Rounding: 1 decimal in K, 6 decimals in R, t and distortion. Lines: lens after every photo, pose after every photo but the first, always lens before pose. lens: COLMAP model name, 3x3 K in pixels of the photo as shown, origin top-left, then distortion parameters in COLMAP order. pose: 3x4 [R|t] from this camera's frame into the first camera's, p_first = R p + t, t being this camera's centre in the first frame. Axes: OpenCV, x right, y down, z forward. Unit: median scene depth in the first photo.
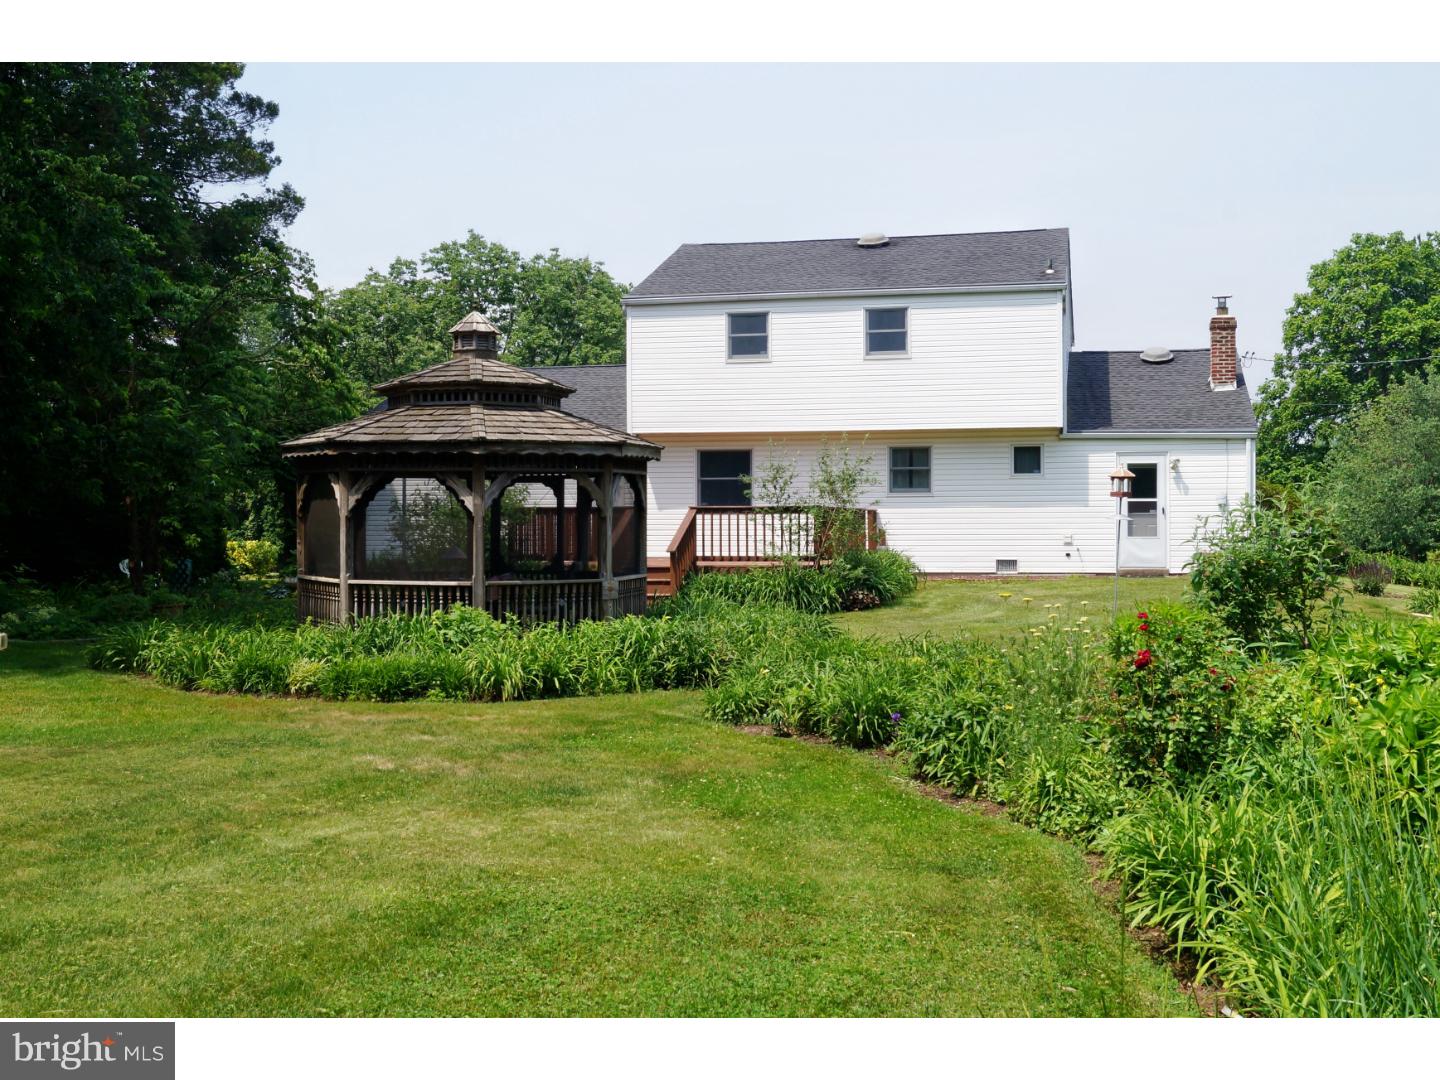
lens RADIAL K [[1613.8, 0, 720.0], [0, 1613.8, 540.0], [0, 0, 1]] dist [-0.008947, 0.003703]
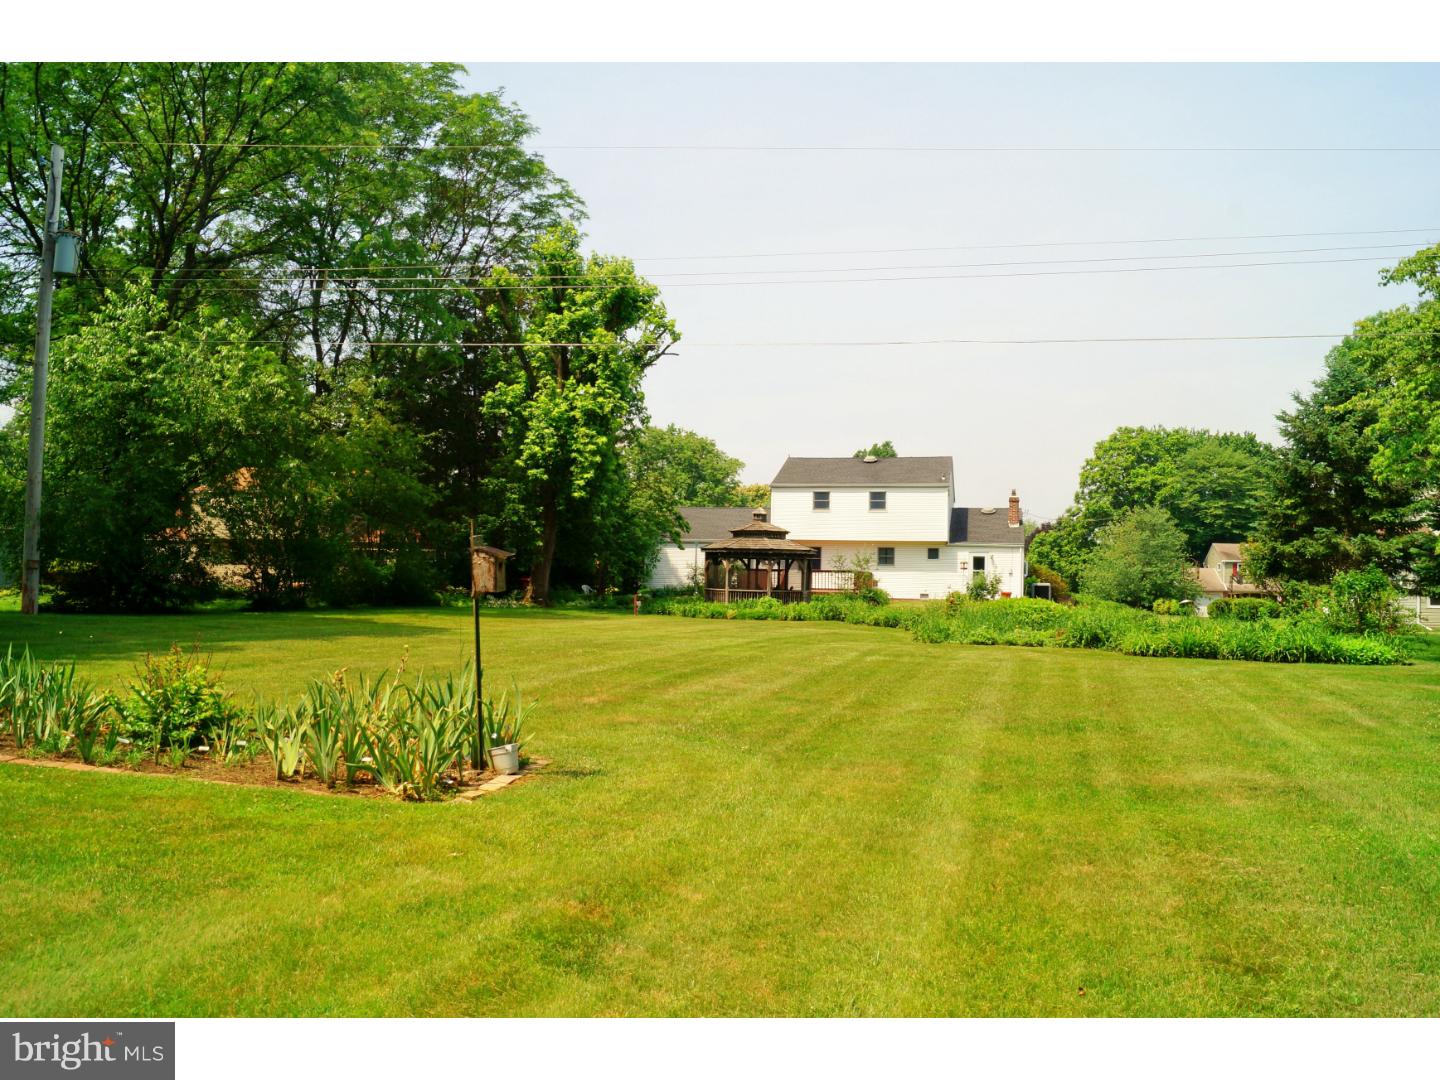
lens RADIAL K [[1118.3, 0, 710.1], [0, 1118.3, 538.3], [0, 0, 1]] dist [-0.080115, 0.009313]
pose [[0.999630, 0.022152, -0.015760, -0.125865], [-0.022880, 0.998603, -0.047638, 0.016113], [0.014683, 0.047981, 0.998740, -0.715738]]
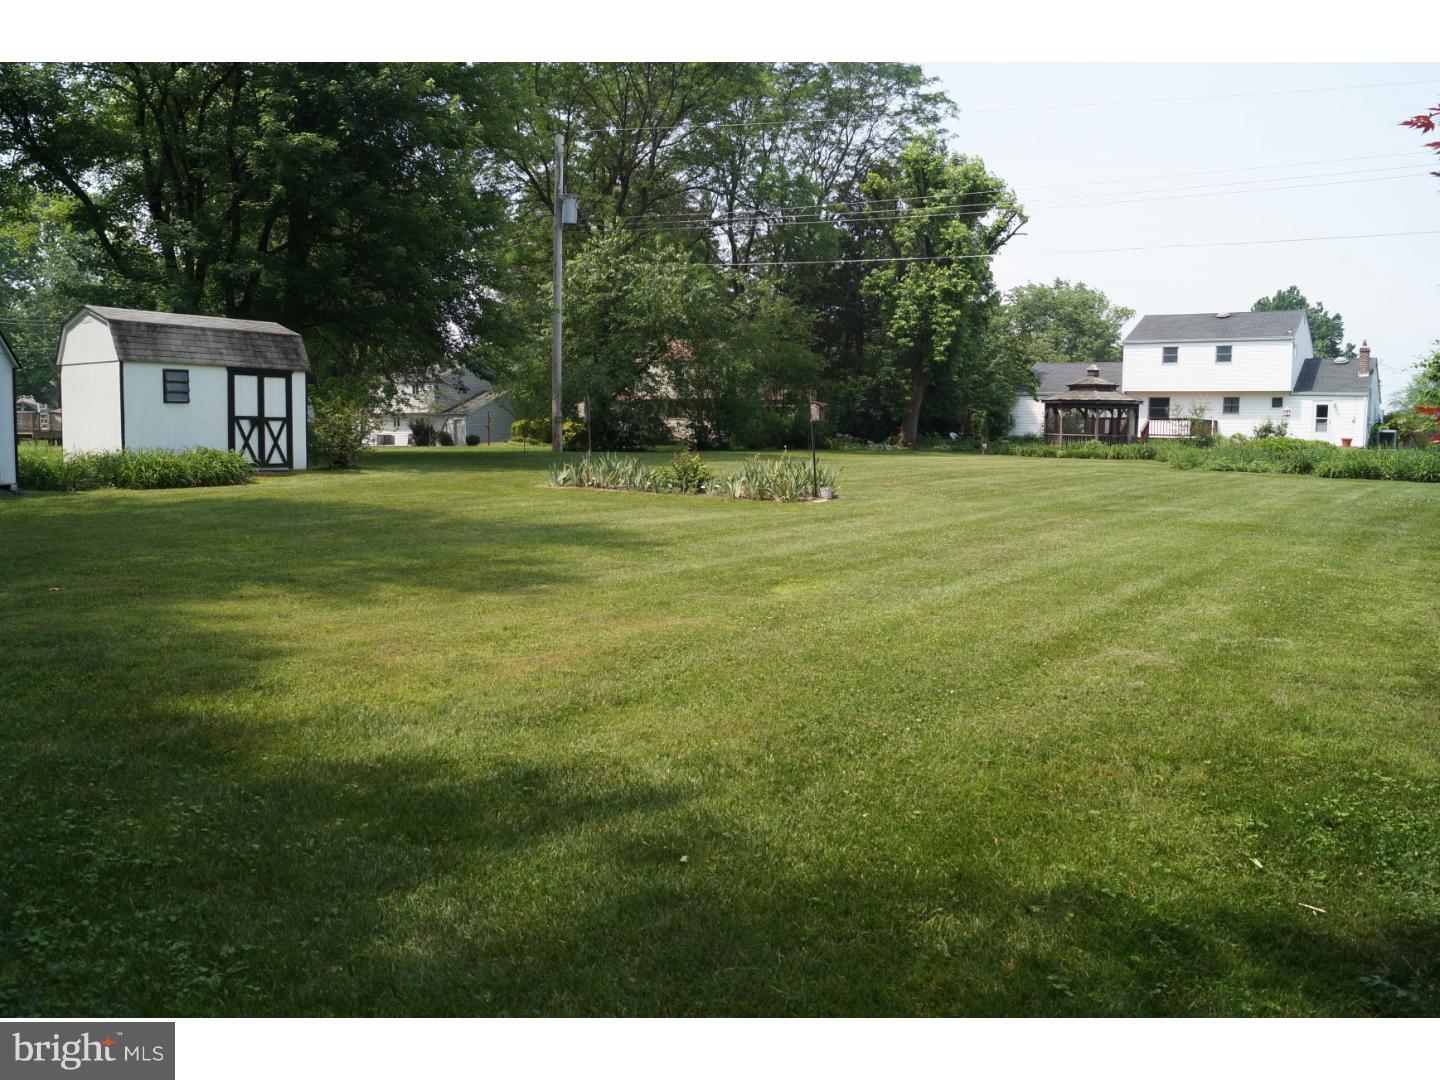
lens RADIAL K [[1118.3, 0, 710.1], [0, 1118.3, 538.3], [0, 0, 1]] dist [-0.080115, 0.009313]
pose [[0.930311, 0.046730, -0.363782, -0.015043], [-0.015280, 0.995927, 0.088857, 0.027714], [0.366452, -0.077106, 0.927236, -1.037370]]
